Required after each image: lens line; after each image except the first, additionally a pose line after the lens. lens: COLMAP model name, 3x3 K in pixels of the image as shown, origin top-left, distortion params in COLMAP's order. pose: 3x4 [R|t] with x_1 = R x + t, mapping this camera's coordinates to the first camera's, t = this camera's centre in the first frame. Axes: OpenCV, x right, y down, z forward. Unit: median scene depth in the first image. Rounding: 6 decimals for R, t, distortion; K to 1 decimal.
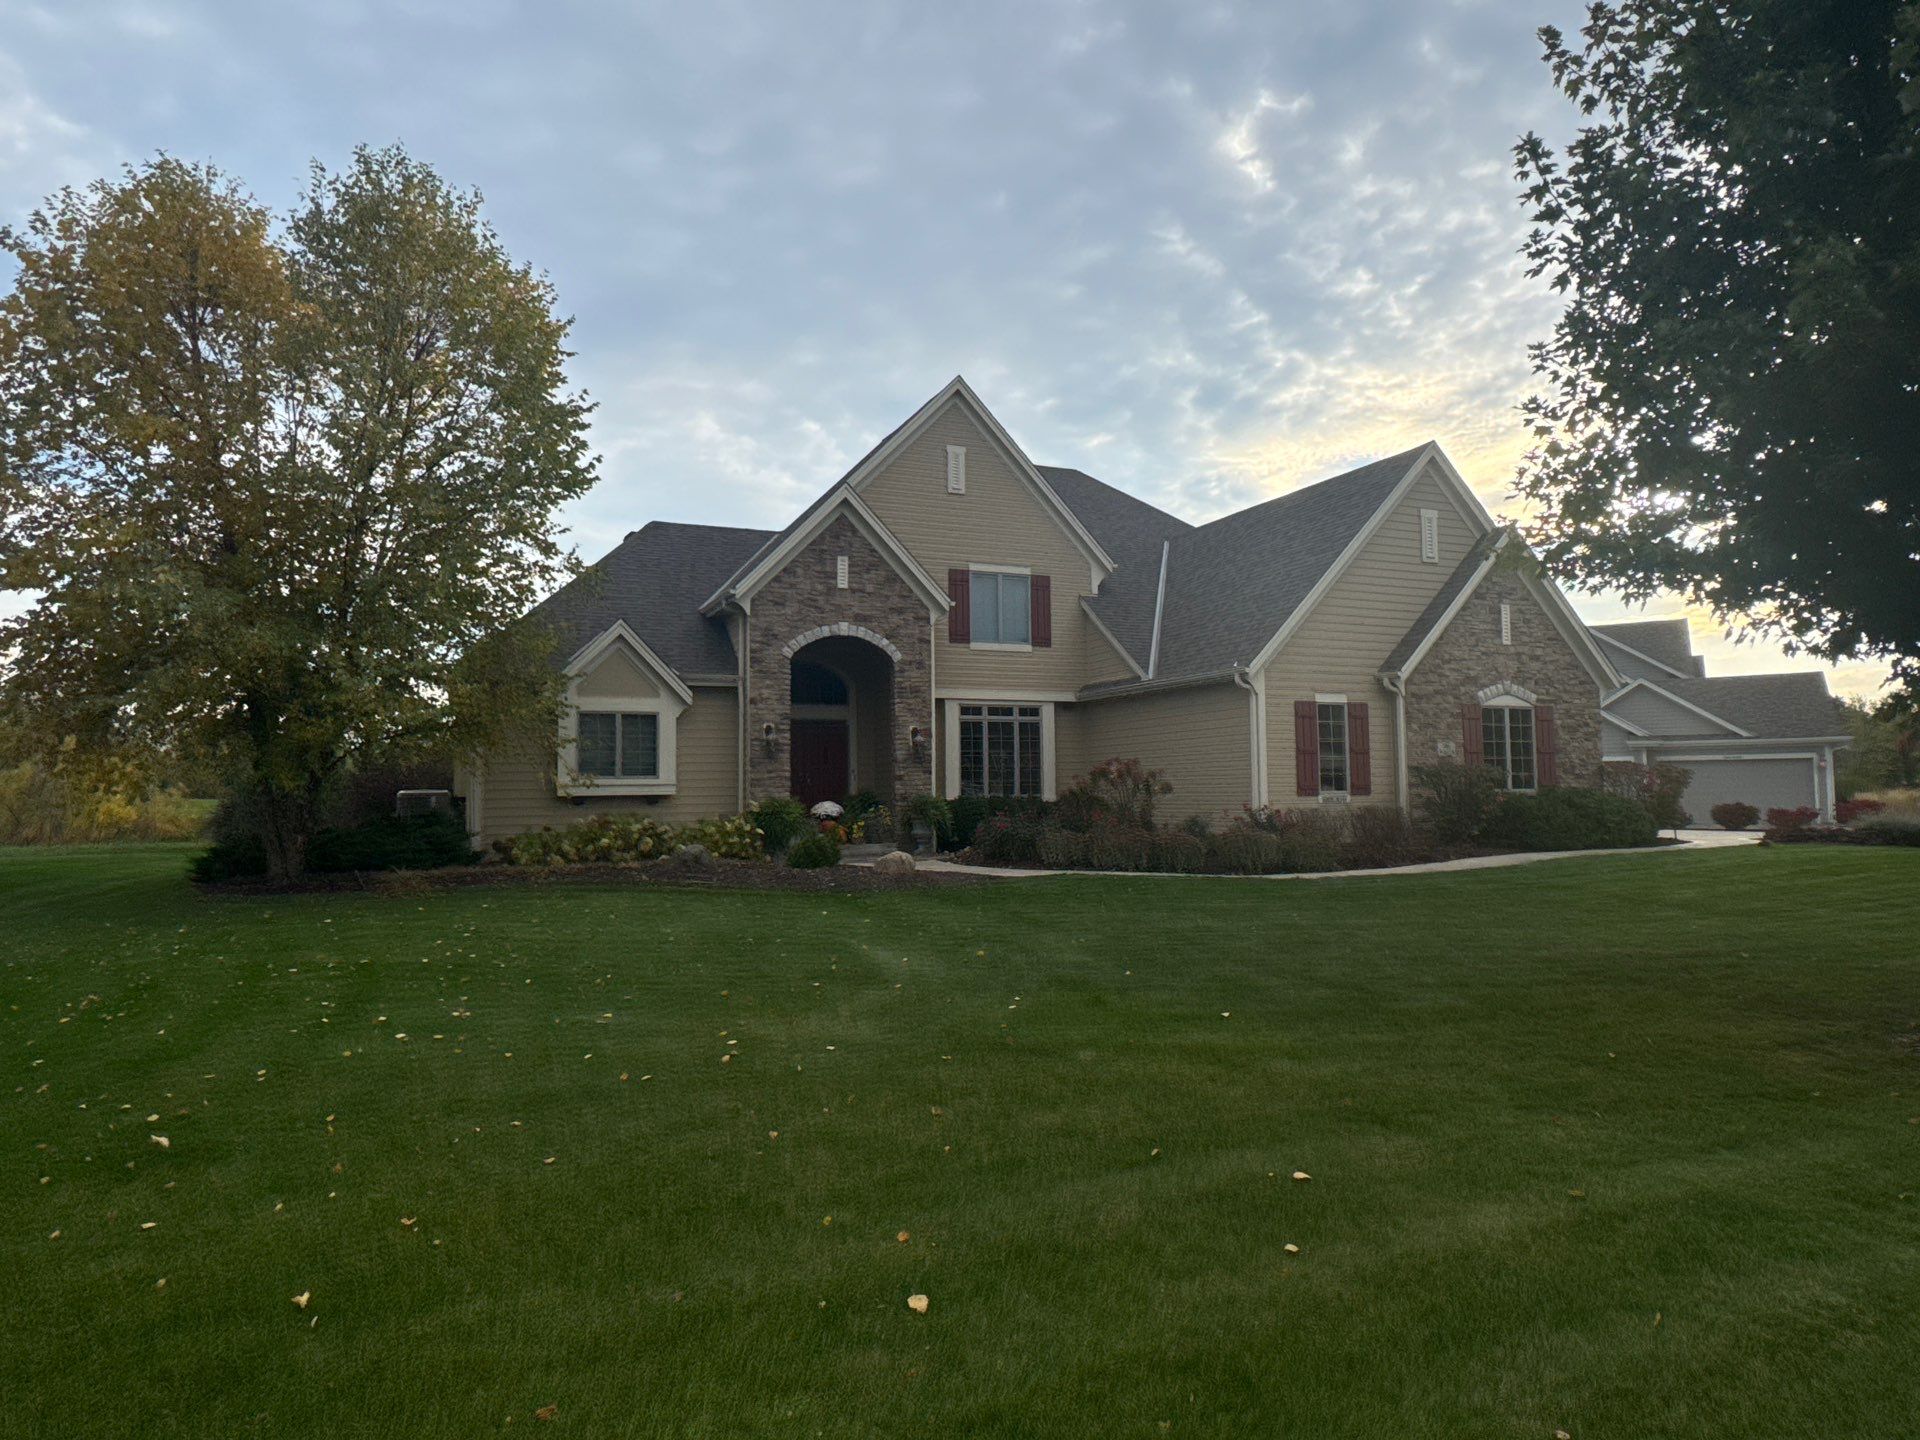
lens RADIAL K [[1140.8, 0, 955.4], [0, 1140.8, 718.7], [0, 0, 1]] dist [-0.005639, 0.003420]
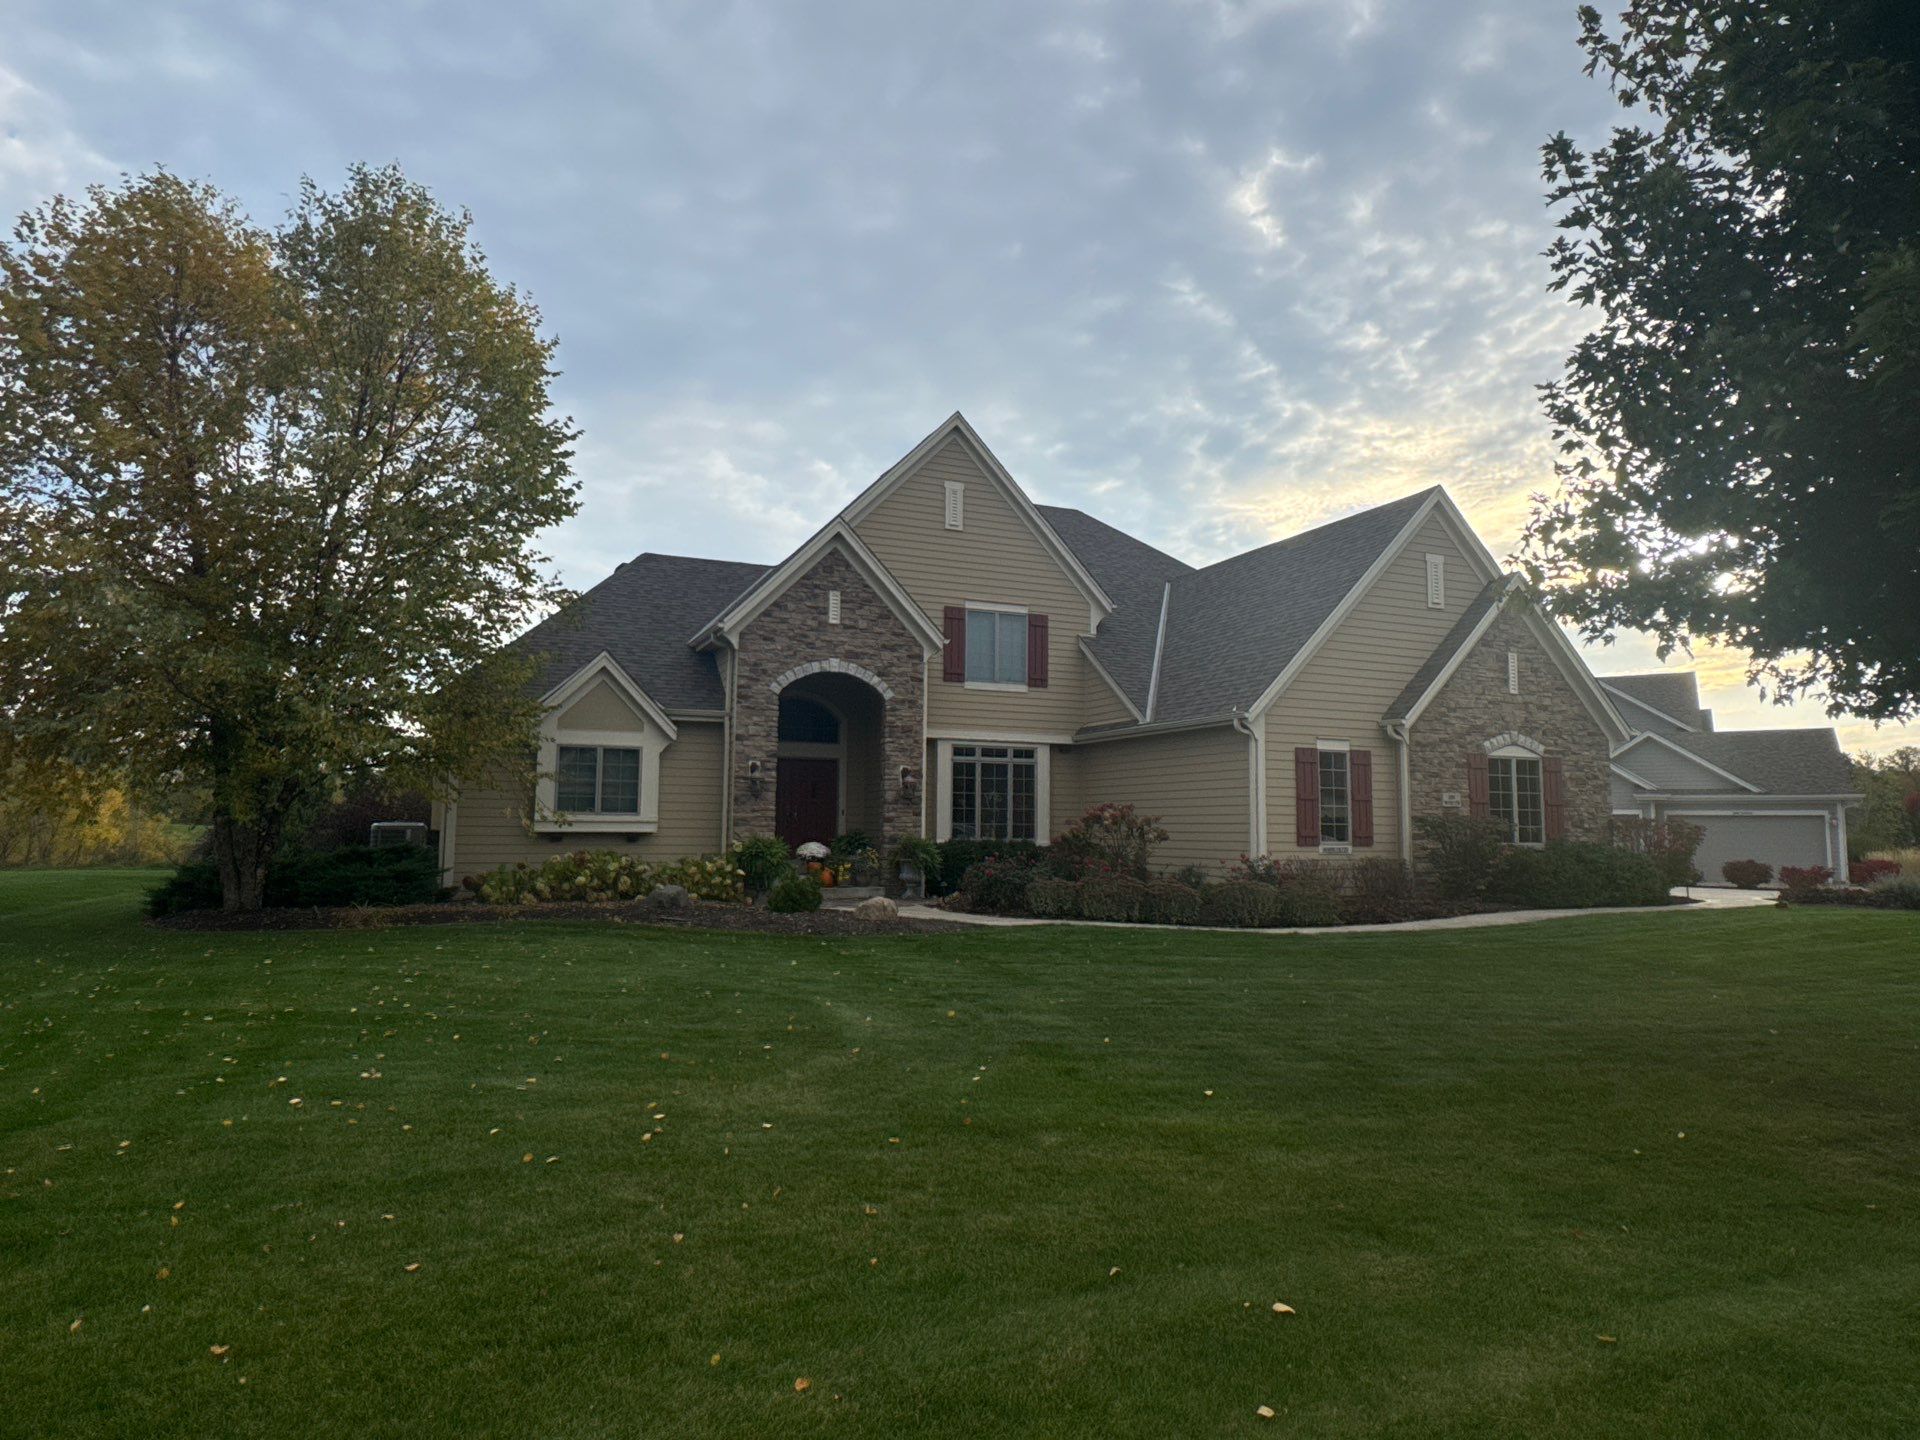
lens RADIAL K [[1140.8, 0, 955.4], [0, 1140.8, 718.7], [0, 0, 1]] dist [-0.005639, 0.003420]
pose [[0.999824, 0.018336, -0.003954, 0.010811], [-0.018464, 0.999213, -0.035115, -0.000802], [0.003307, 0.035182, 0.999375, 0.025954]]
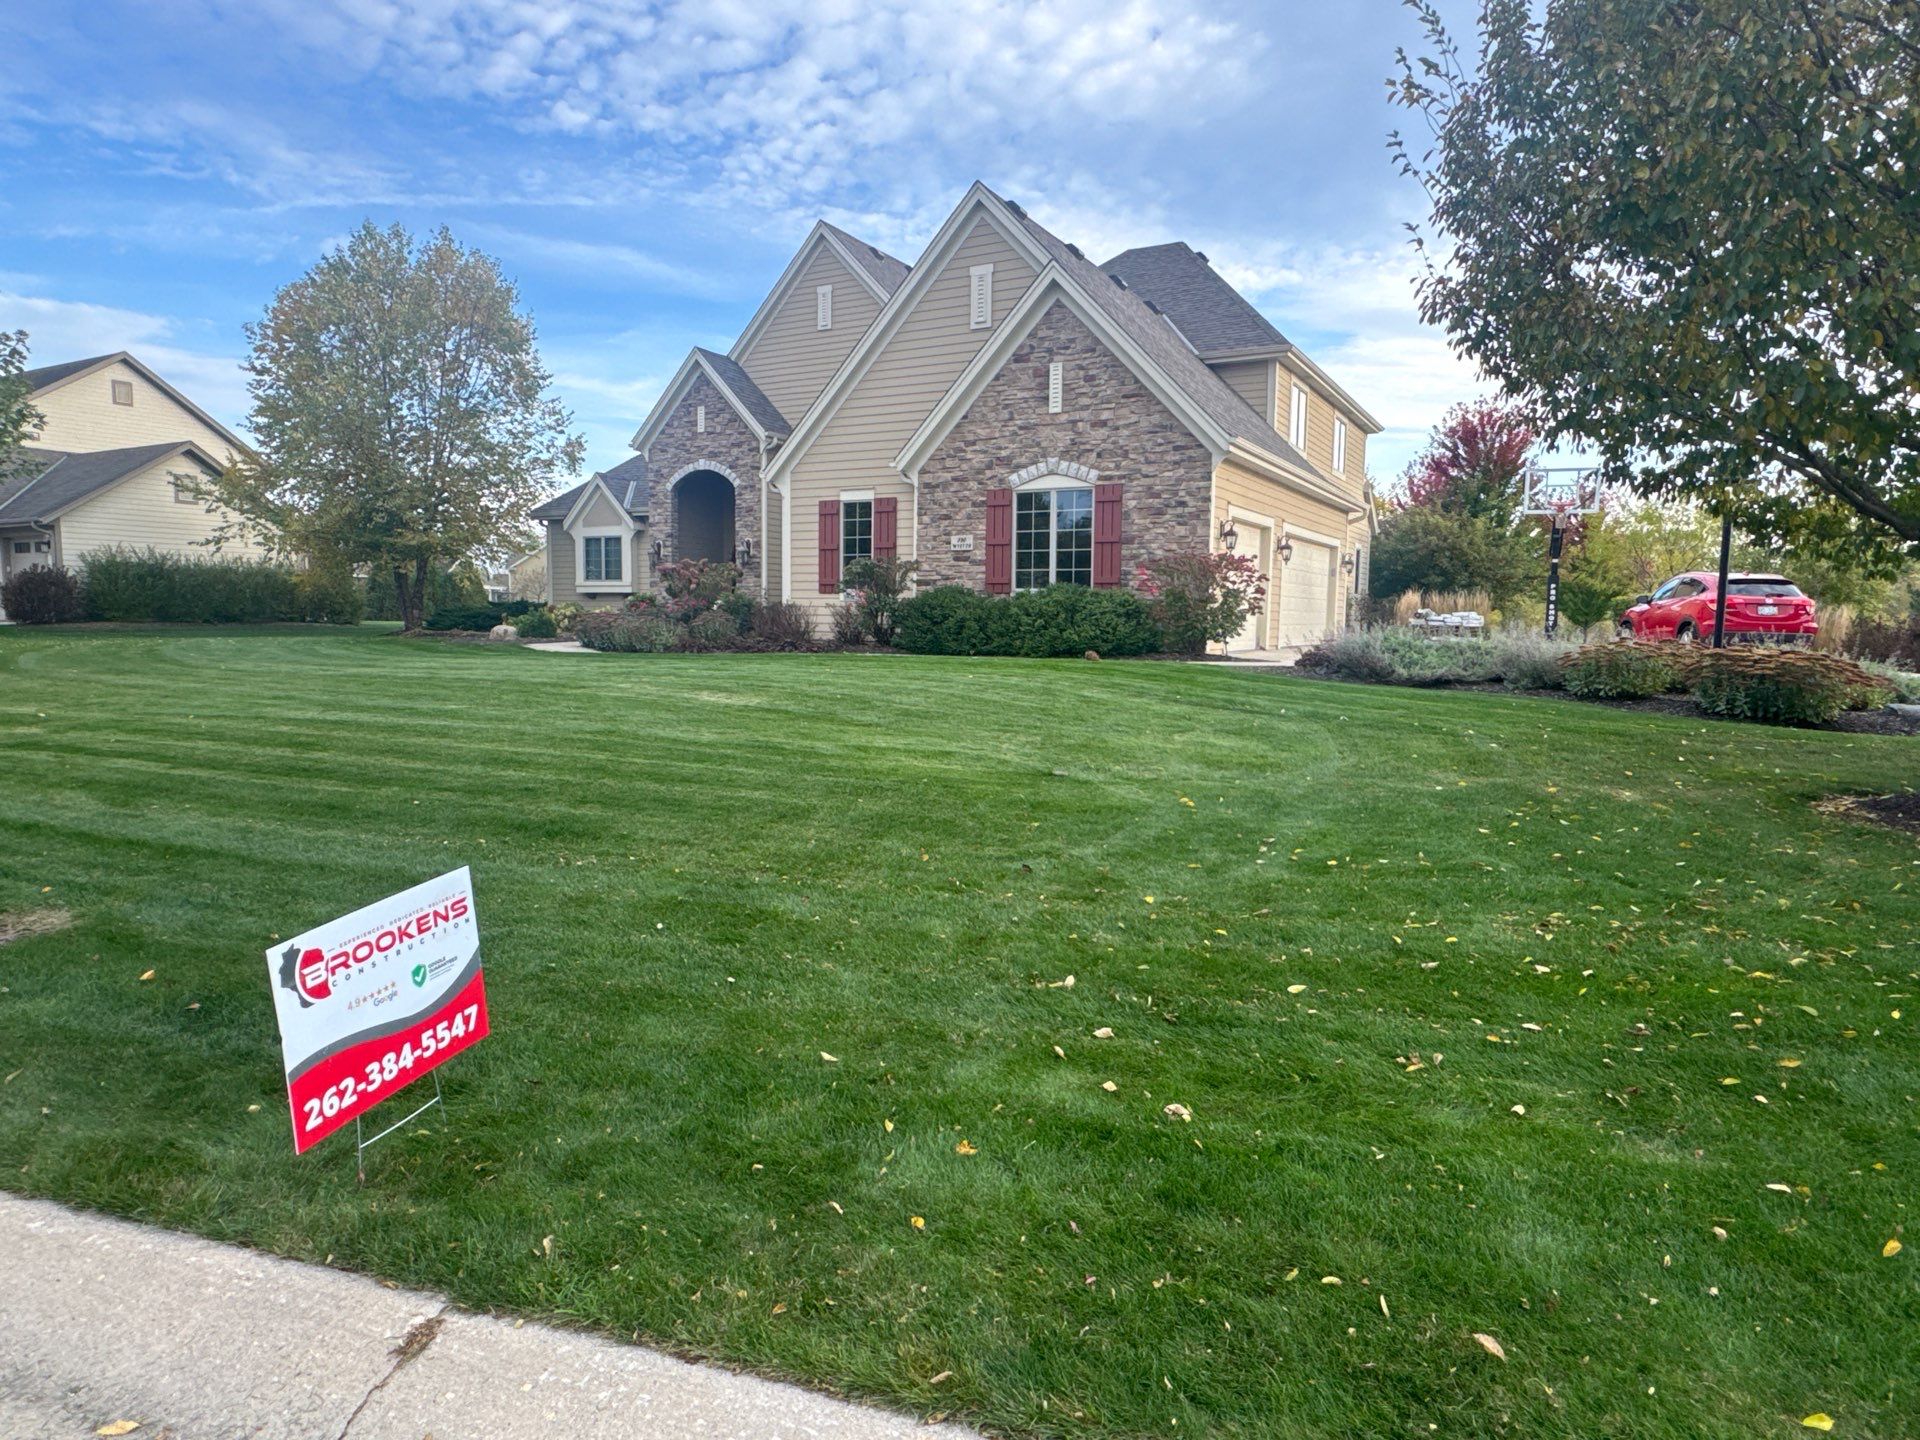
lens RADIAL K [[1147.6, 0, 953.7], [0, 1147.6, 722.9], [0, 0, 1]] dist [-0.003973, 0.003118]
pose [[0.600995, 0.090837, -0.794074, 1.155423], [0.035494, 0.989507, 0.140056, 0.039777], [0.798464, -0.112358, 0.591465, 0.434567]]
